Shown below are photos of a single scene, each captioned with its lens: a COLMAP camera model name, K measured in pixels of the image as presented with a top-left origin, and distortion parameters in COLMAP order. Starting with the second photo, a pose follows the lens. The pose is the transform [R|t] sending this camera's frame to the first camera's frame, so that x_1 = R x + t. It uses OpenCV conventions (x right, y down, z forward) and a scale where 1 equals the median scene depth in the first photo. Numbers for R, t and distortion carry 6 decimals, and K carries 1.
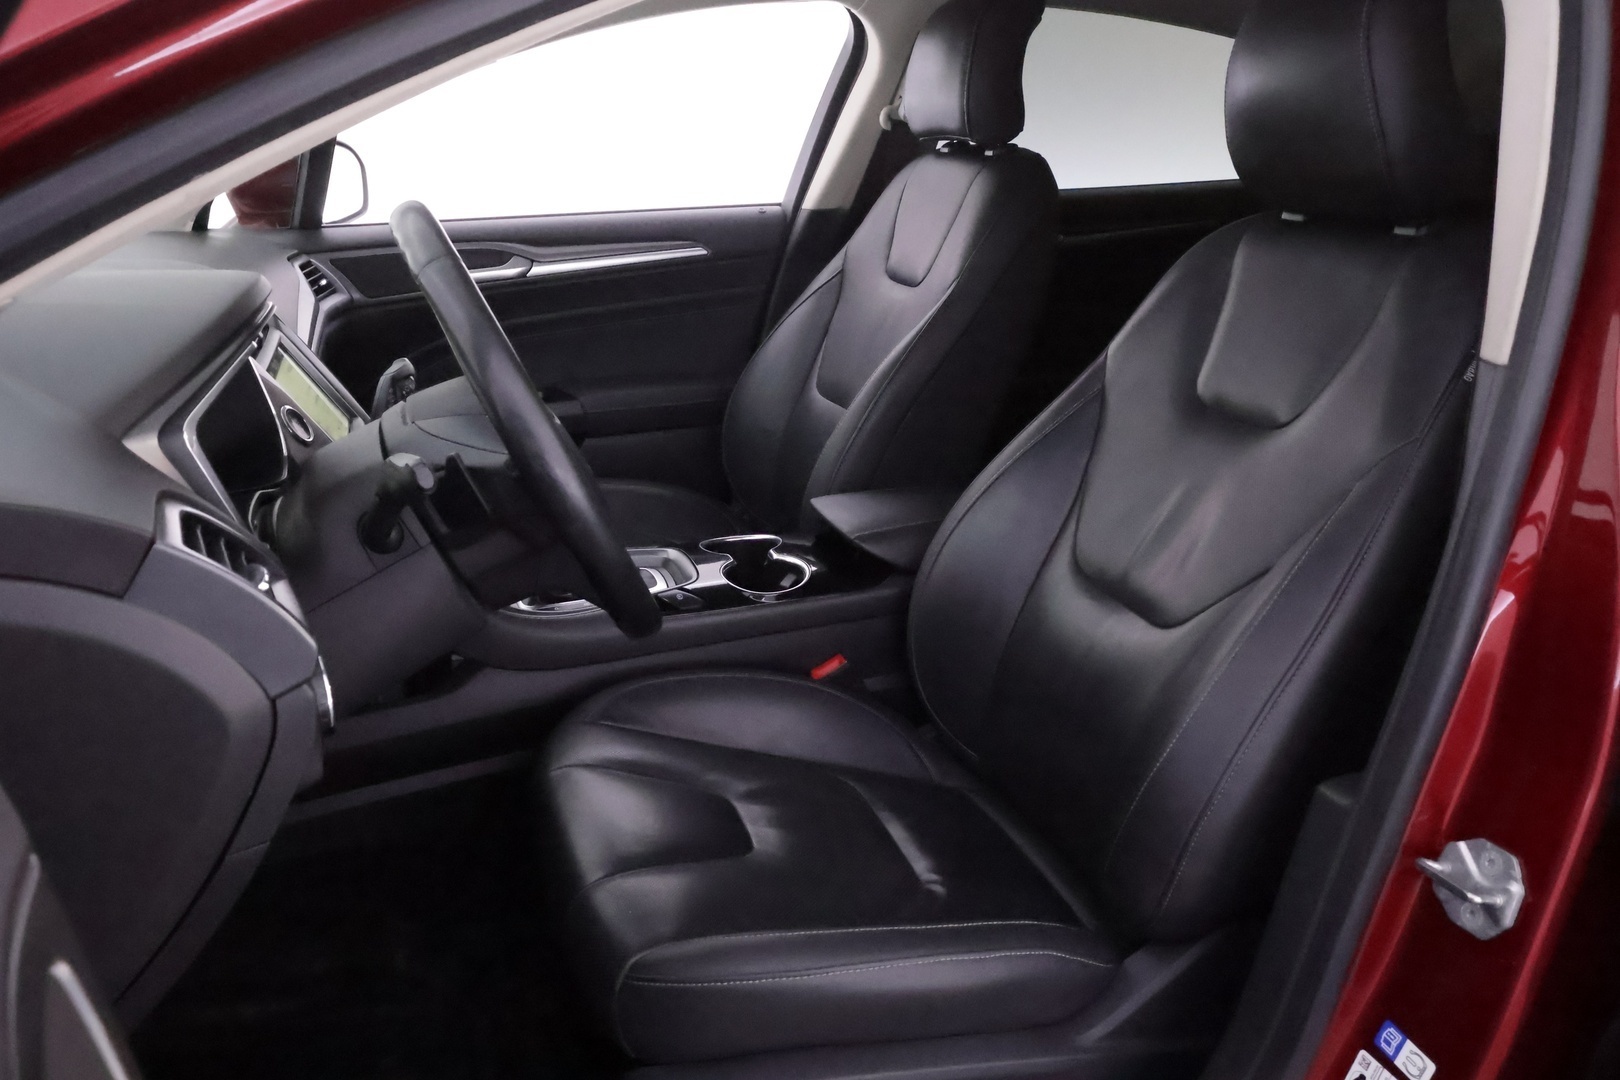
lens RADIAL K [[1353.1, 0, 810.0], [0, 1353.1, 540.0], [0, 0, 1]] dist [-0.000470, 0.001464]
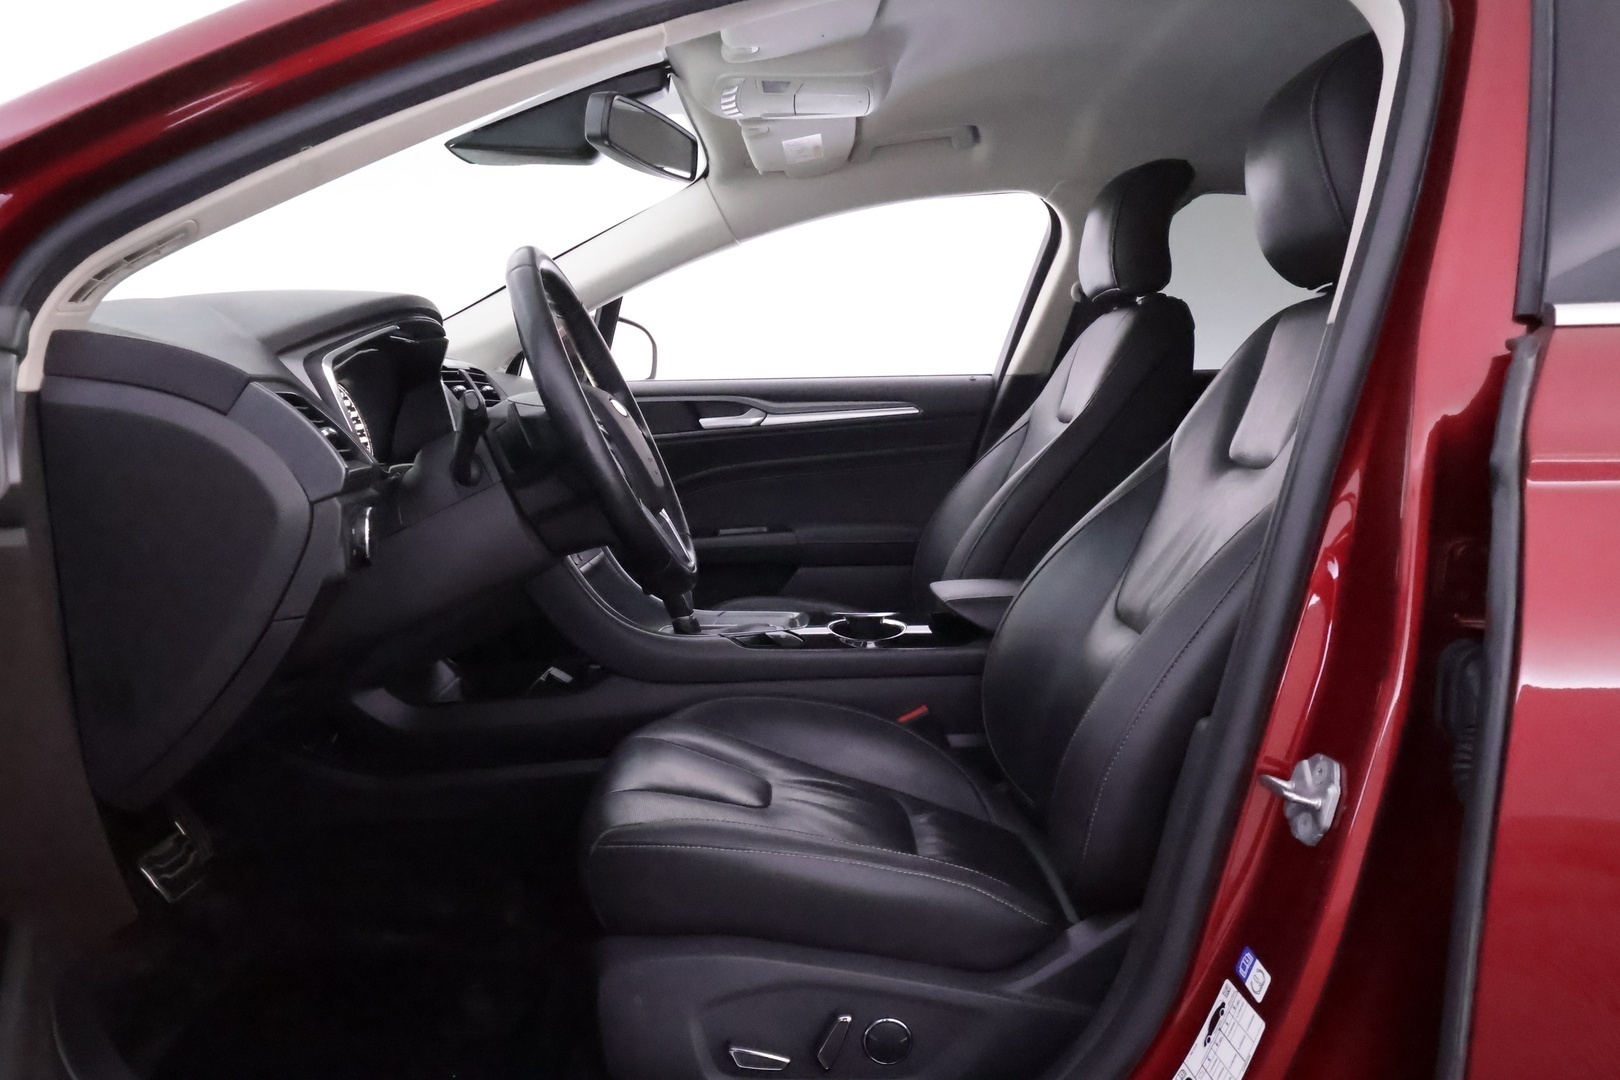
lens RADIAL K [[1383.6, 0, 810.0], [0, 1383.6, 540.0], [0, 0, 1]] dist [-0.036095, -0.000255]
pose [[0.946796, 0.031953, -0.320244, 0.312199], [-0.106717, 0.969932, -0.218730, 0.228039], [0.303626, 0.241268, 0.921738, -0.096887]]
